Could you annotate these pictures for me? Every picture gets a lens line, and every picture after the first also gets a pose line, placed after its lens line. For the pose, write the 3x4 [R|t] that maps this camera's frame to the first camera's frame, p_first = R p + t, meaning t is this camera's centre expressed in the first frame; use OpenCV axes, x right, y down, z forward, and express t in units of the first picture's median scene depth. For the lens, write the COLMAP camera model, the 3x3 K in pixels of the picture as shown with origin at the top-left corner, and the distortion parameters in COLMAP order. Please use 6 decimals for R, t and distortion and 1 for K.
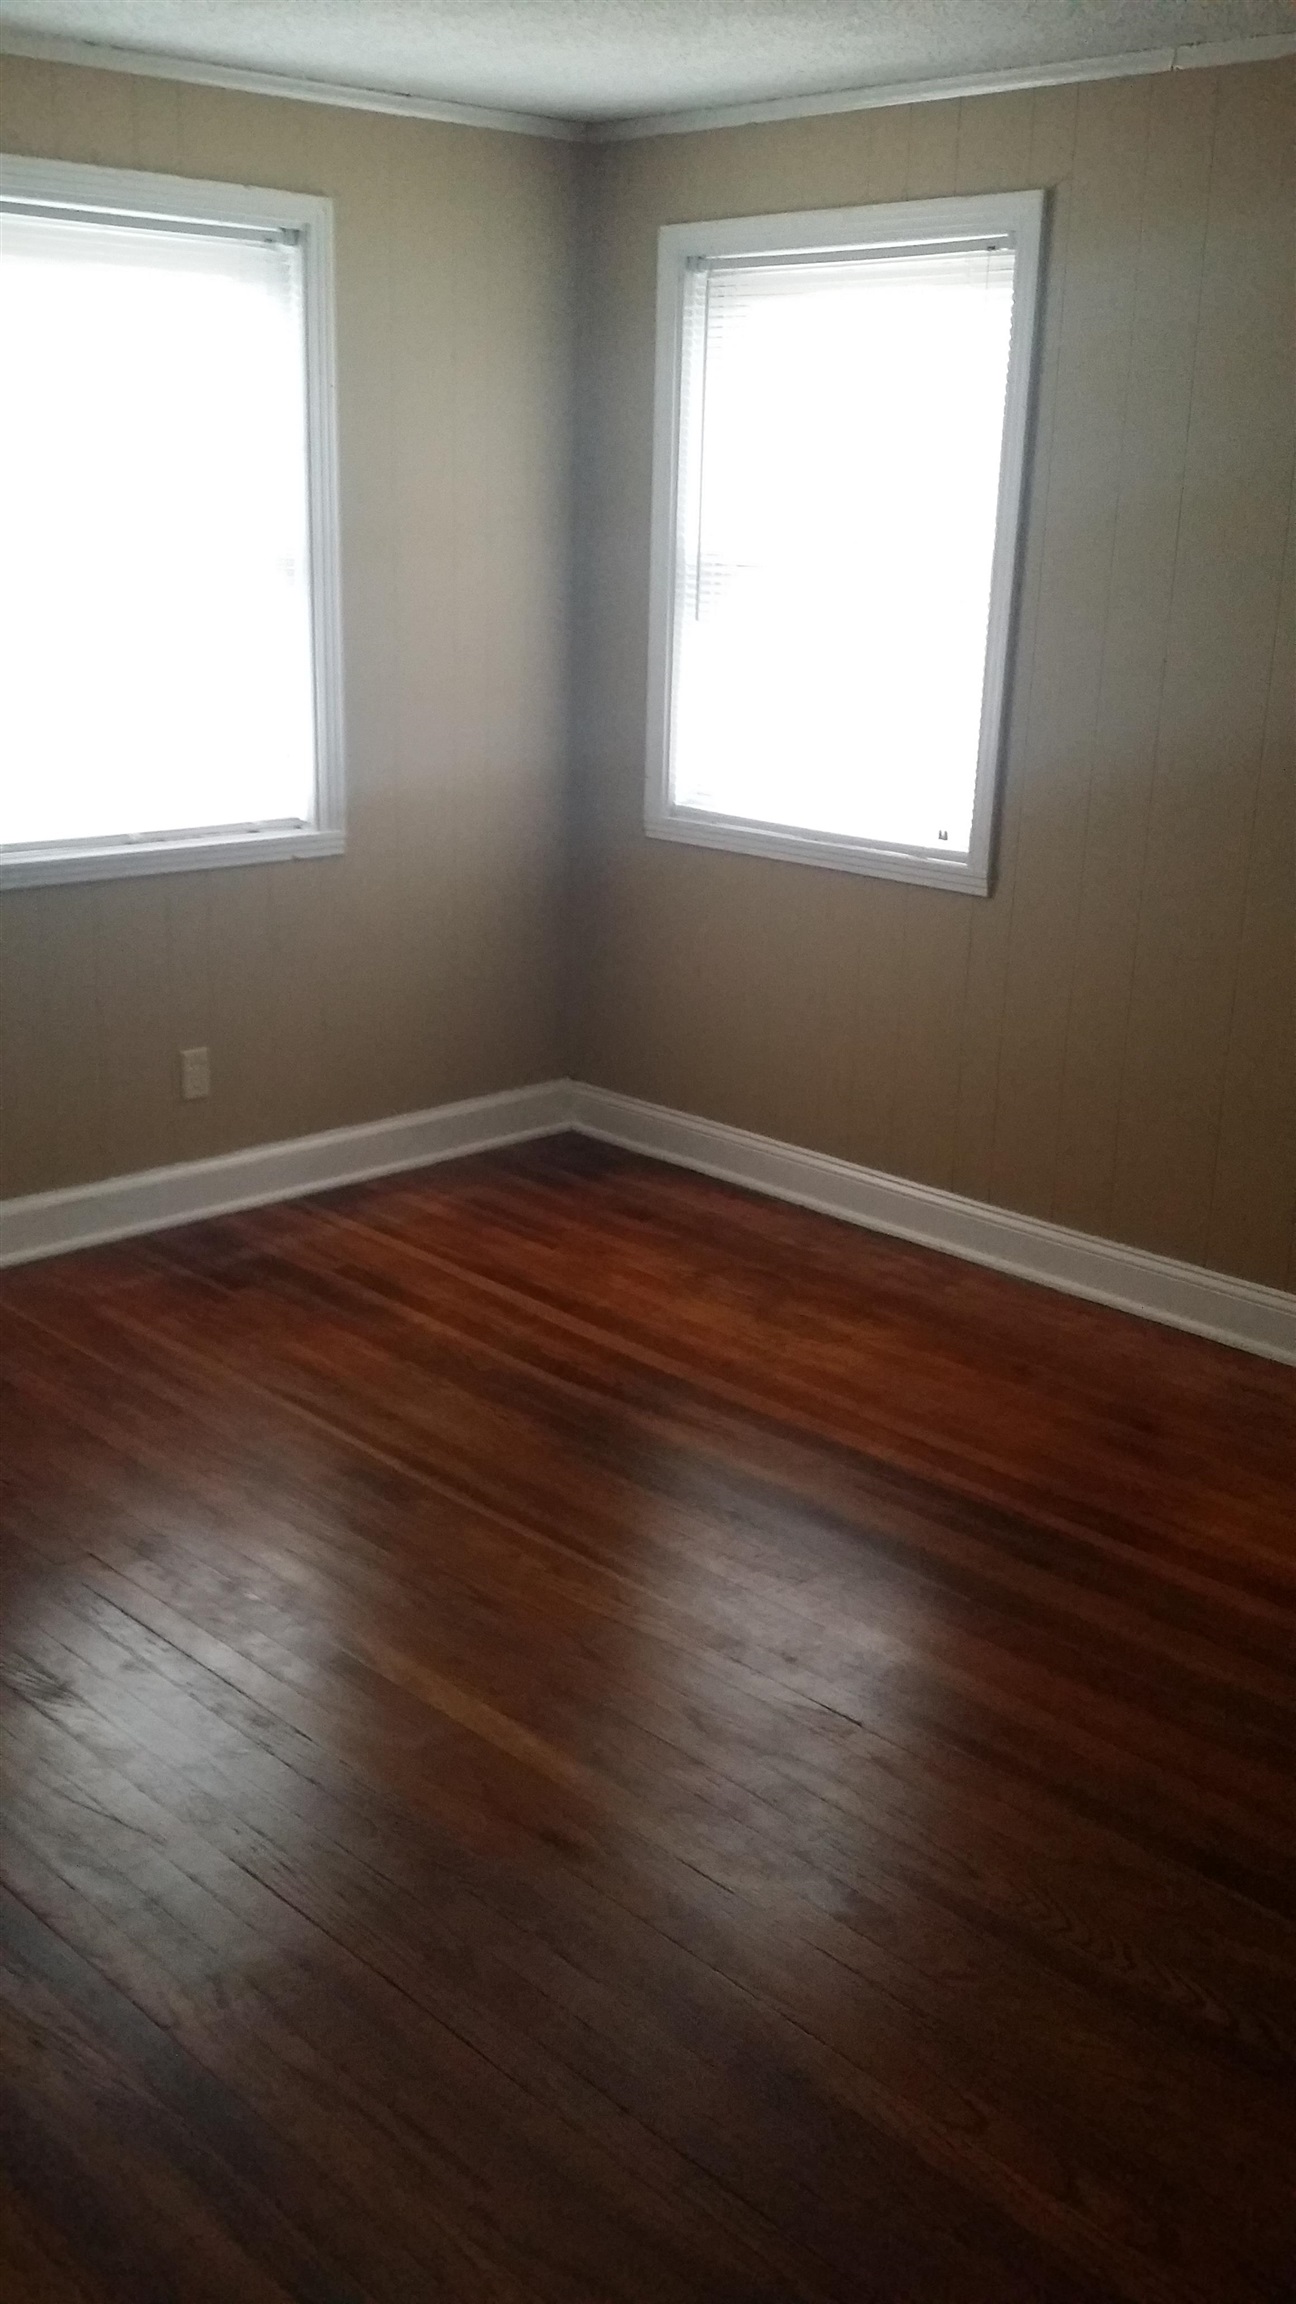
lens RADIAL K [[2189.2, 0, 632.8], [0, 2189.2, 1175.5], [0, 0, 1]] dist [0.010518, 0.000000]
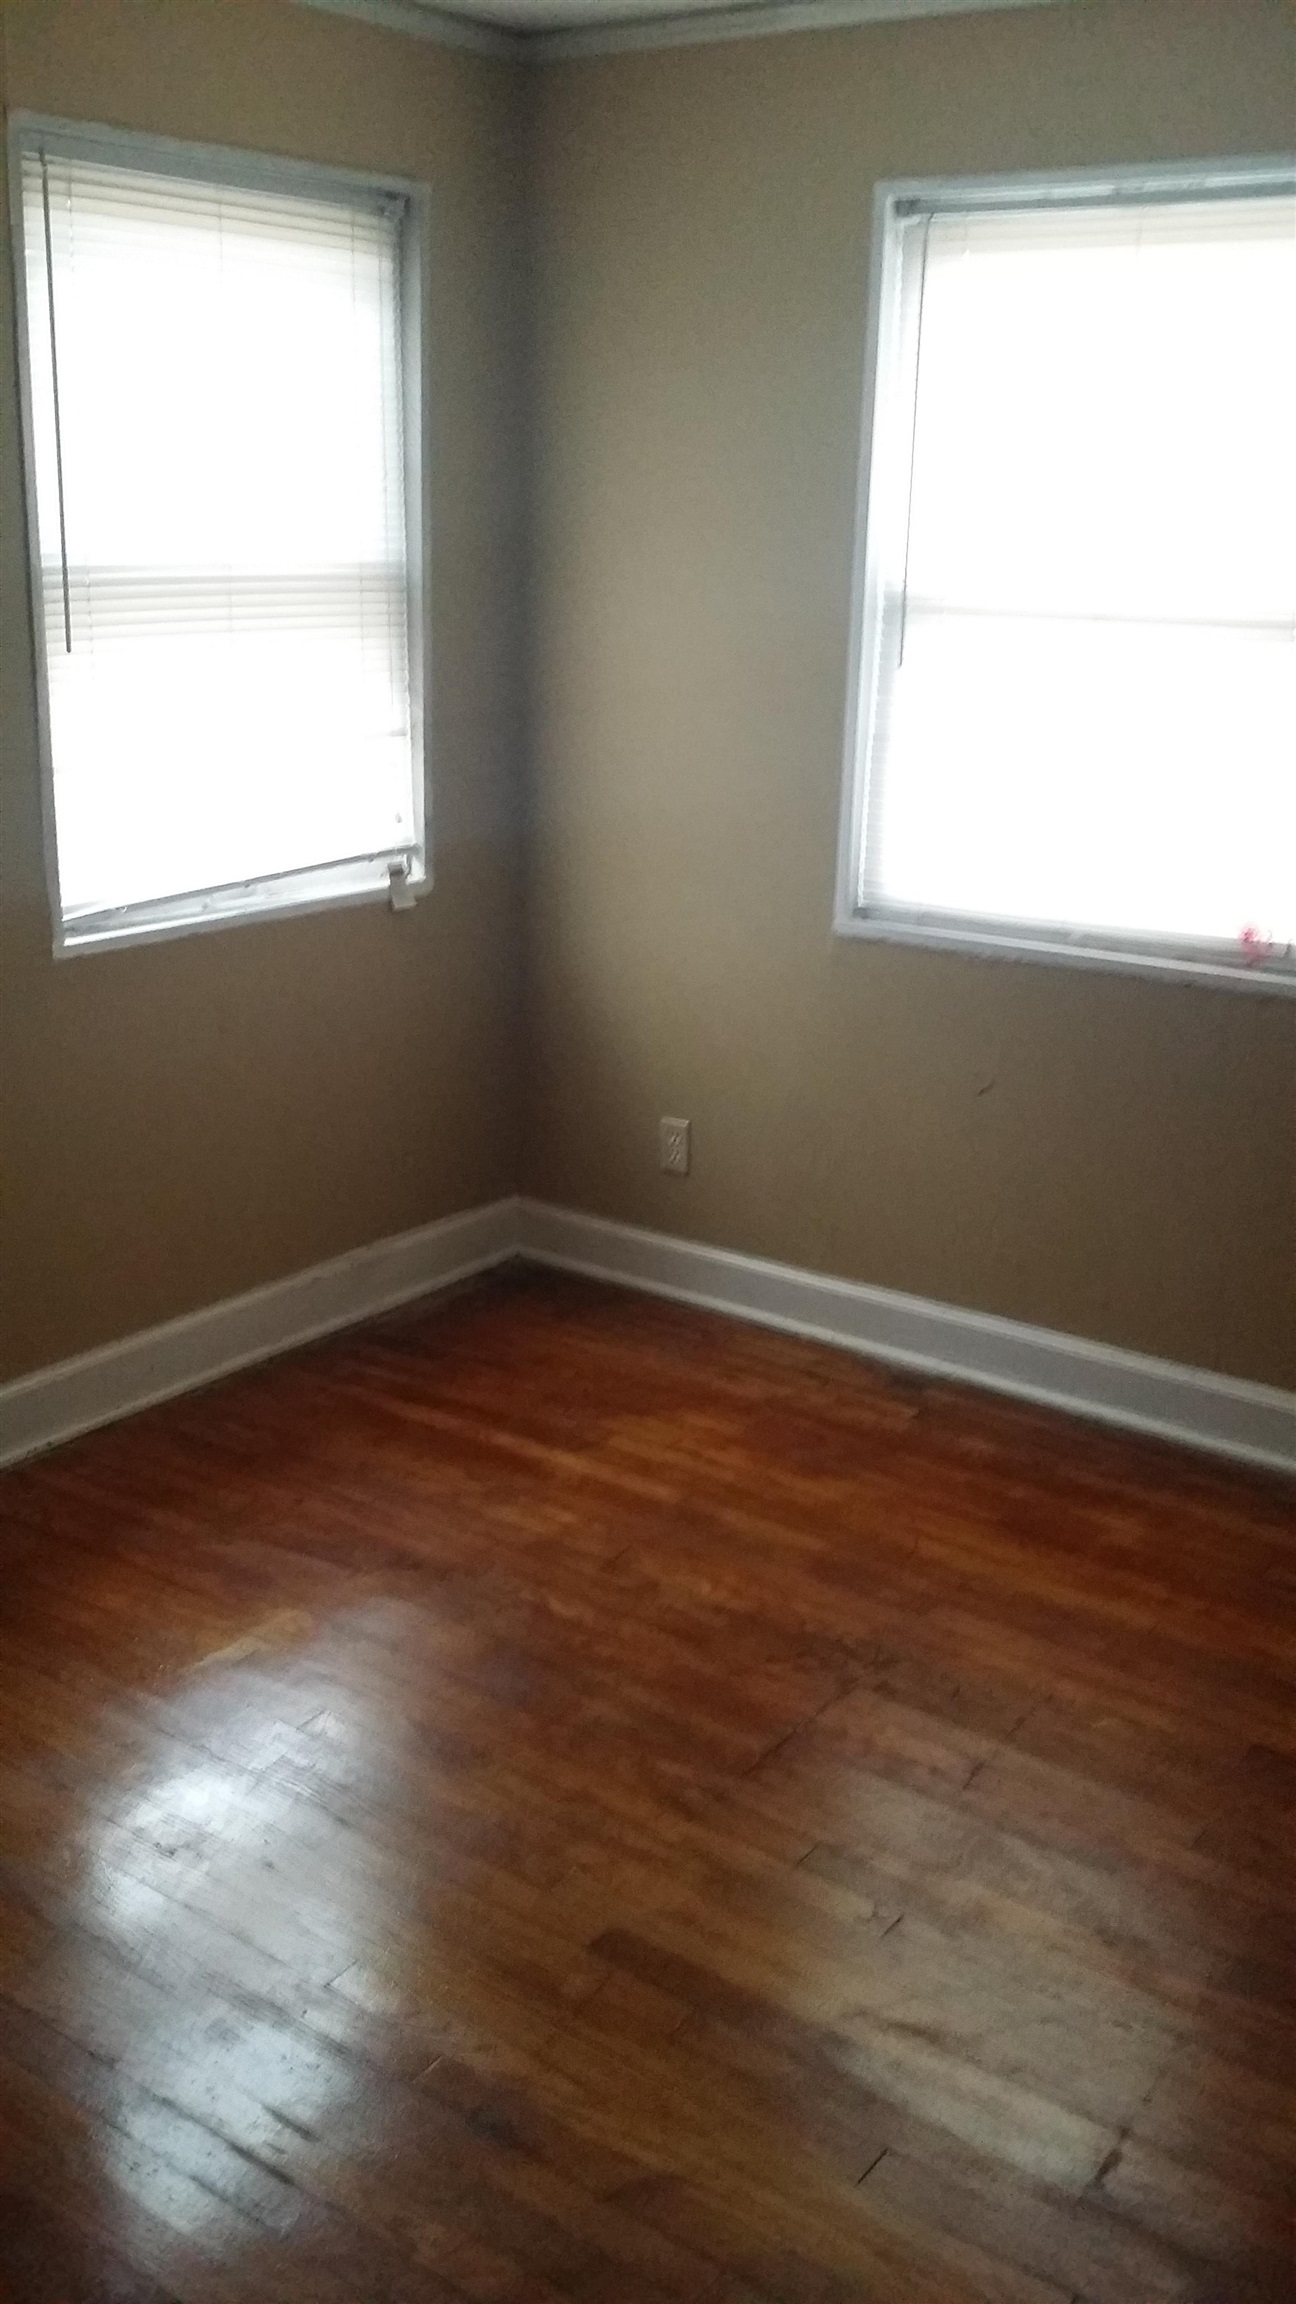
lens RADIAL K [[2189.2, 0, 618.4], [0, 2189.2, 1192.8], [0, 0, 1]] dist [0.010518, 0.000000]
pose [[0.976768, -0.040870, 0.210365, -0.168329], [0.038627, 0.999145, 0.014760, -0.056270], [-0.210789, -0.006291, 0.977511, 0.181751]]
